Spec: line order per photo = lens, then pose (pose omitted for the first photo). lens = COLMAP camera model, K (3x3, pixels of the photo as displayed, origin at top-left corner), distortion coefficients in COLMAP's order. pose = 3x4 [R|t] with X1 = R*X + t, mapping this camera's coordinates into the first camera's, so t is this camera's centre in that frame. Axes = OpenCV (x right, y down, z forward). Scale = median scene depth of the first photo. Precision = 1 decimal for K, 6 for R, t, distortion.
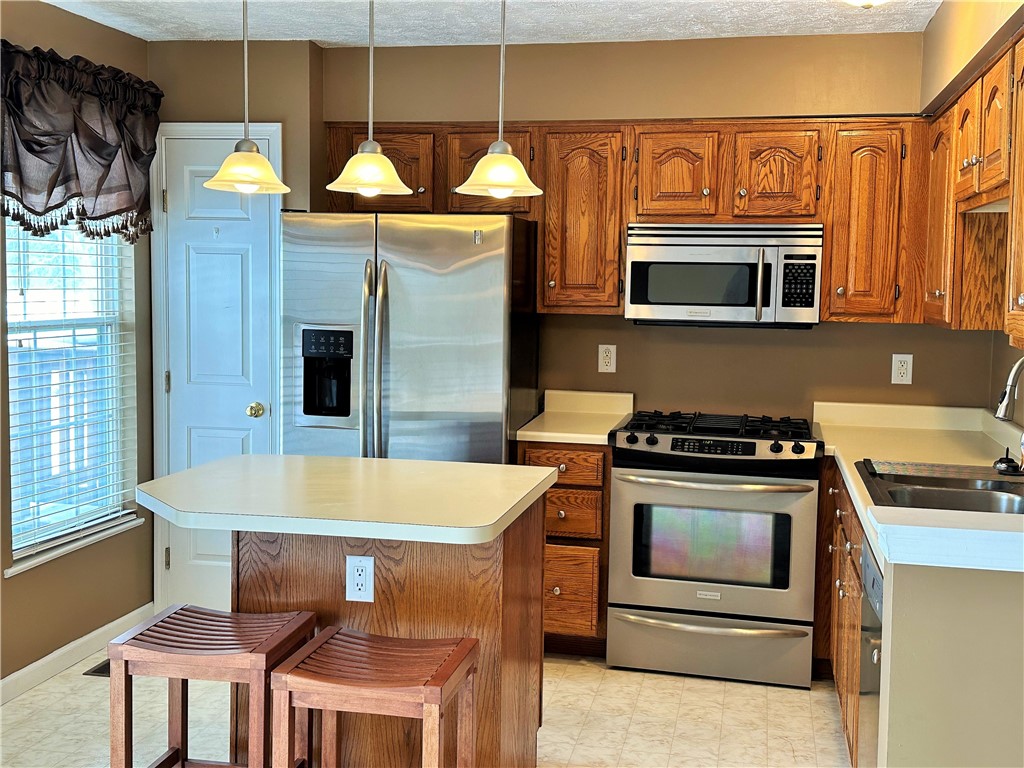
lens RADIAL K [[1162.3, 0, 506.8], [0, 1162.3, 376.9], [0, 0, 1]] dist [0.110033, 0.000000]
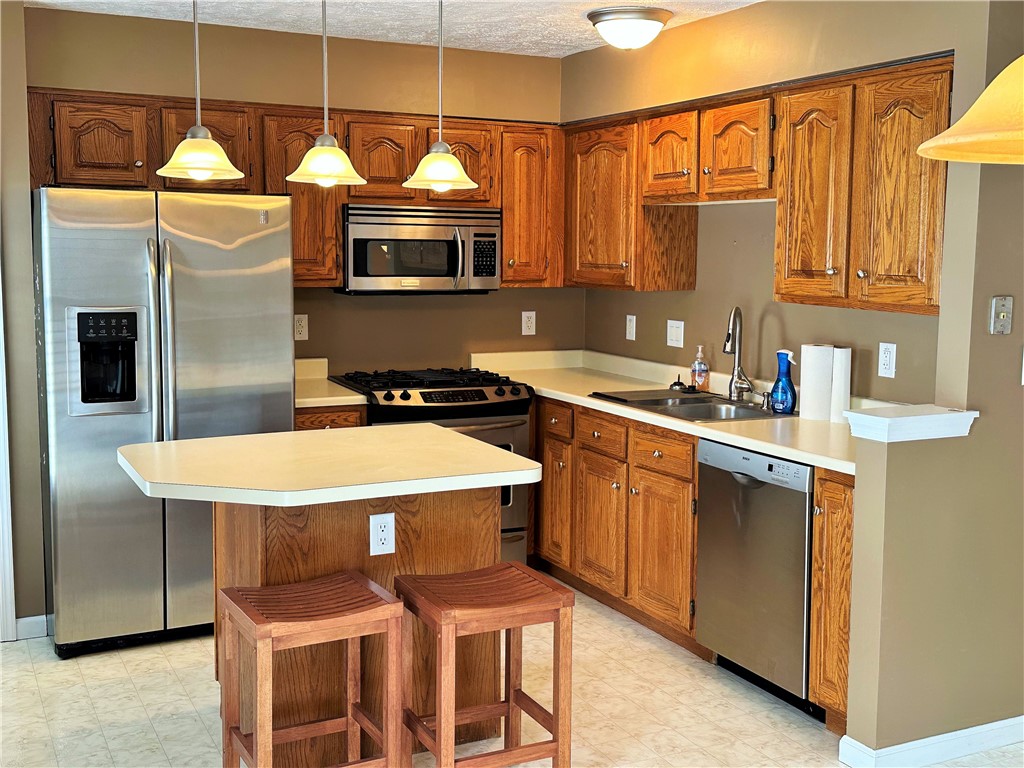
lens RADIAL K [[1162.3, 0, 503.4], [0, 1162.3, 382.1], [0, 0, 1]] dist [0.110033, 0.000000]
pose [[0.780491, -0.083491, 0.619566, -0.500480], [0.057965, 0.996437, 0.061257, -0.023404], [-0.622473, -0.011897, 0.782550, 0.041077]]
